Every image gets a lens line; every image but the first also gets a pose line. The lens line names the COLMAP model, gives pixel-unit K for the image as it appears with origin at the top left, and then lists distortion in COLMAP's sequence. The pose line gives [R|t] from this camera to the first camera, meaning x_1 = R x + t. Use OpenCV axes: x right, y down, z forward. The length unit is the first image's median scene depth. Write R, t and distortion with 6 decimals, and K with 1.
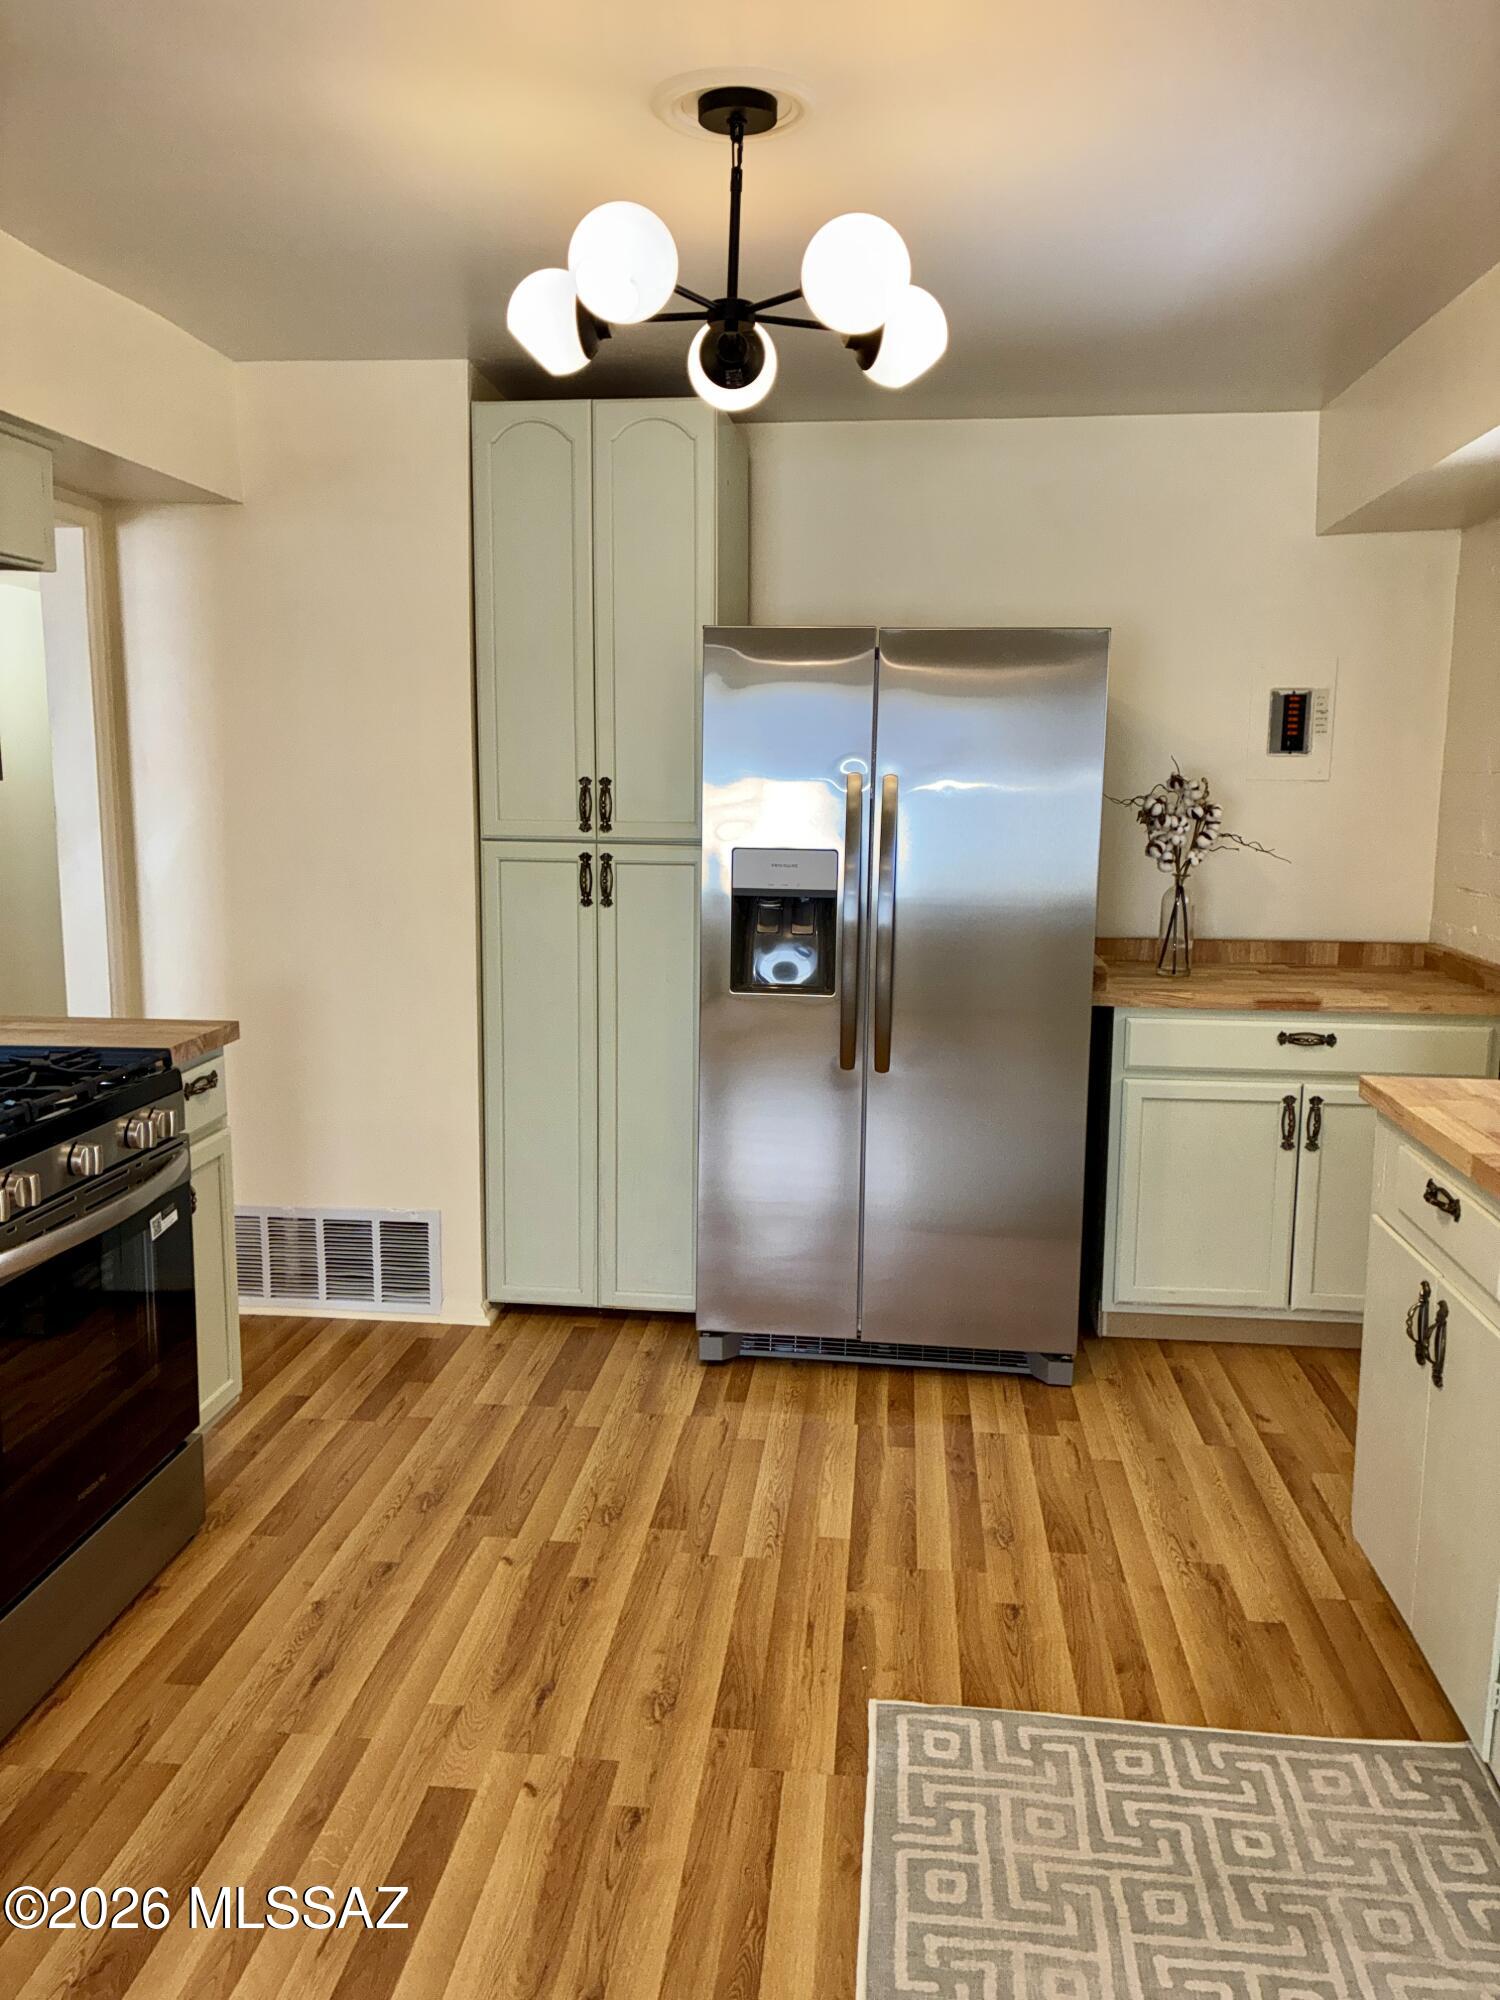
lens RADIAL K [[1510.8, 0, 749.4], [0, 1510.8, 987.3], [0, 0, 1]] dist [0.052783, -0.064429]
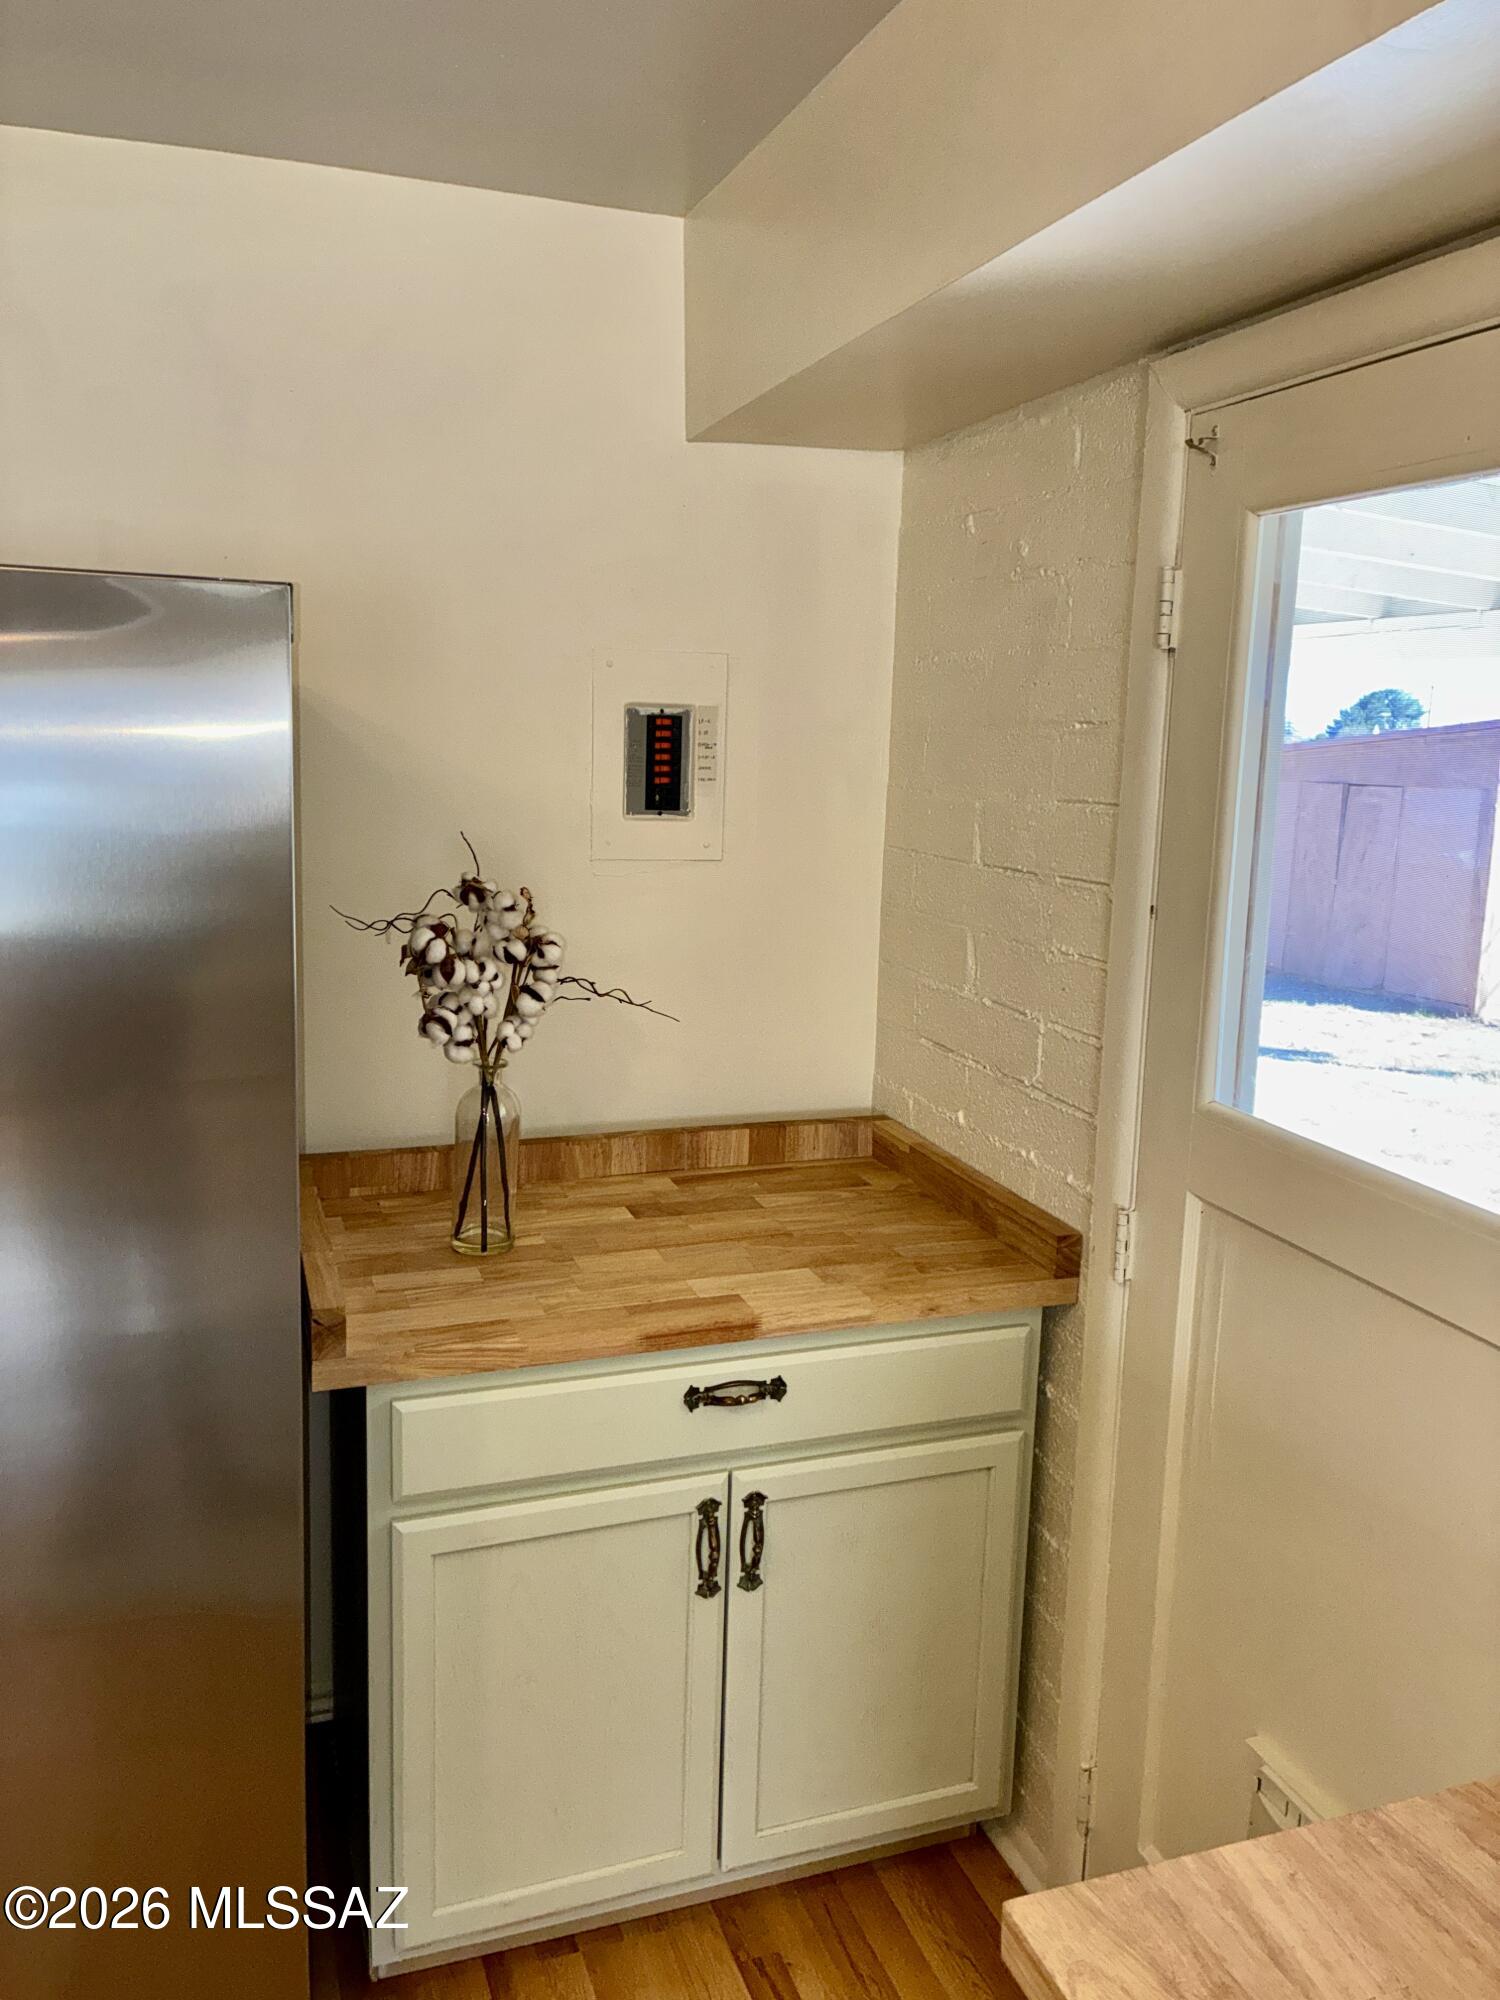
lens RADIAL K [[1510.8, 0, 737.2], [0, 1510.8, 979.3], [0, 0, 1]] dist [0.052783, -0.064429]
pose [[0.907773, -0.053603, 0.416023, 0.148471], [0.042073, 0.998435, 0.036840, -0.121049], [-0.417347, -0.015939, 0.908607, 0.497527]]
